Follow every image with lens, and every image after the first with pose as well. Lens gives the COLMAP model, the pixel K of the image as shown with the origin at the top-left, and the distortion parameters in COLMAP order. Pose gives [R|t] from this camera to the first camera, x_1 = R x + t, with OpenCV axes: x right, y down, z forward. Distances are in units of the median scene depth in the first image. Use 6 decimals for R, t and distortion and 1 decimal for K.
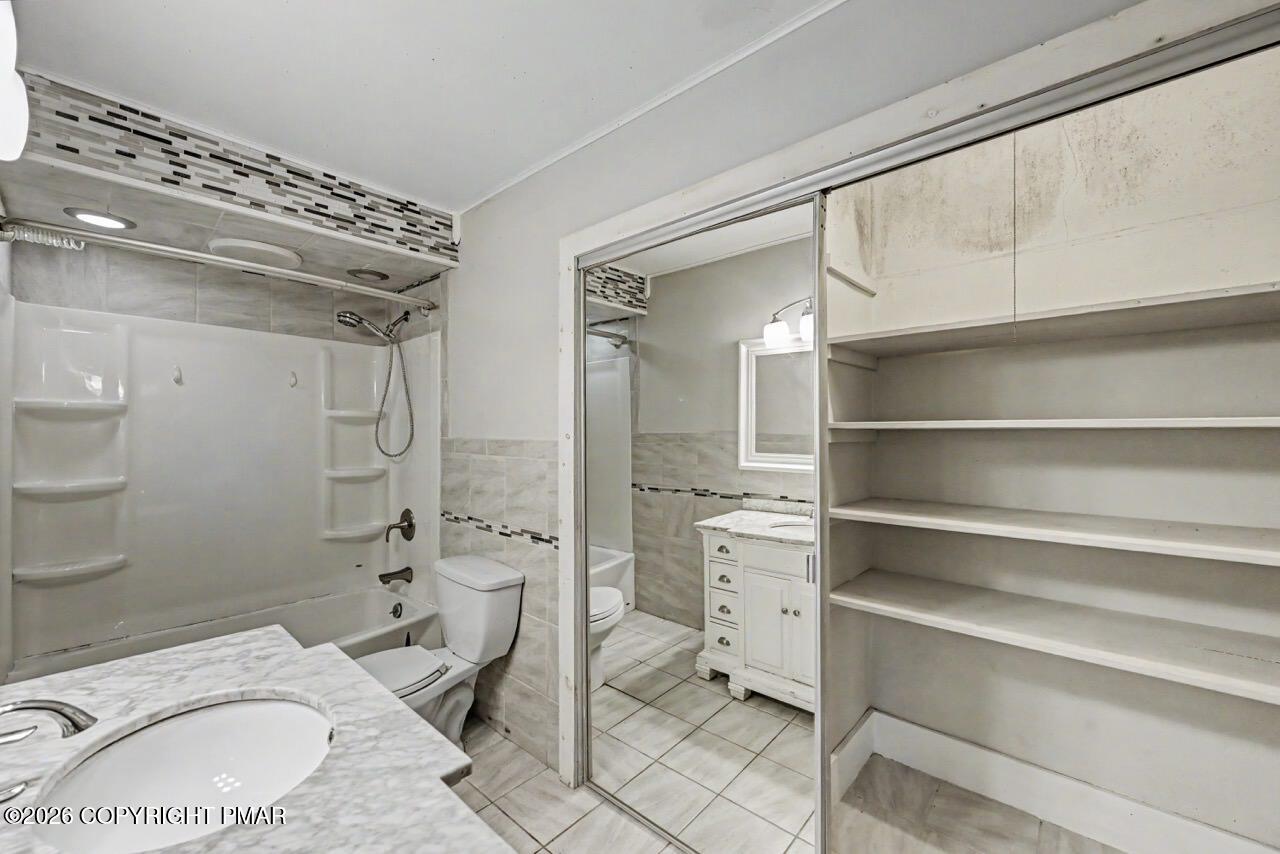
lens RADIAL K [[508.8, 0, 646.6], [0, 508.8, 432.6], [0, 0, 1]] dist [-0.000861, 0.000614]
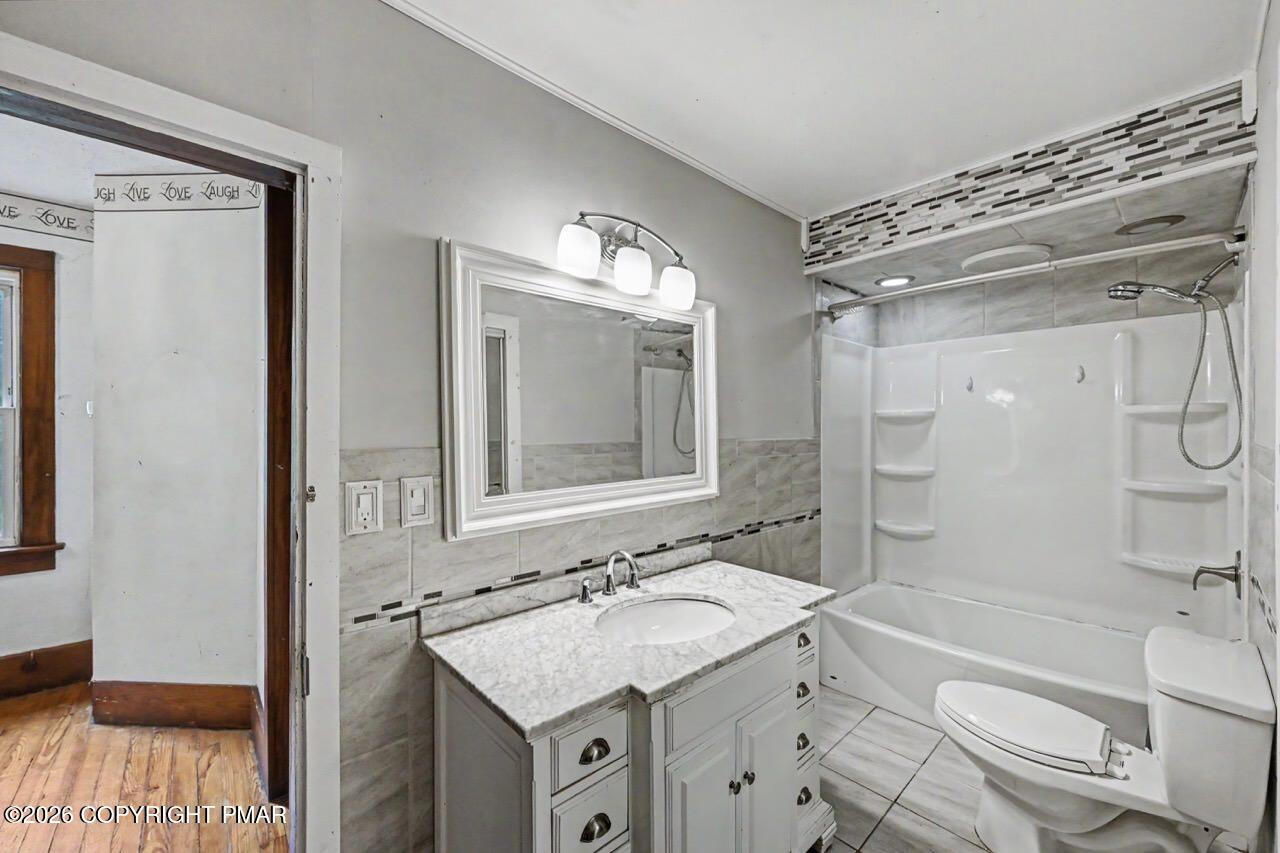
lens RADIAL K [[508.8, 0, 643.1], [0, 508.8, 425.6], [0, 0, 1]] dist [-0.000861, 0.000614]
pose [[-0.102056, -0.005996, -0.994761, 0.349318], [0.003971, 0.999971, -0.006435, -0.013314], [0.994771, -0.004607, -0.102029, 0.407614]]
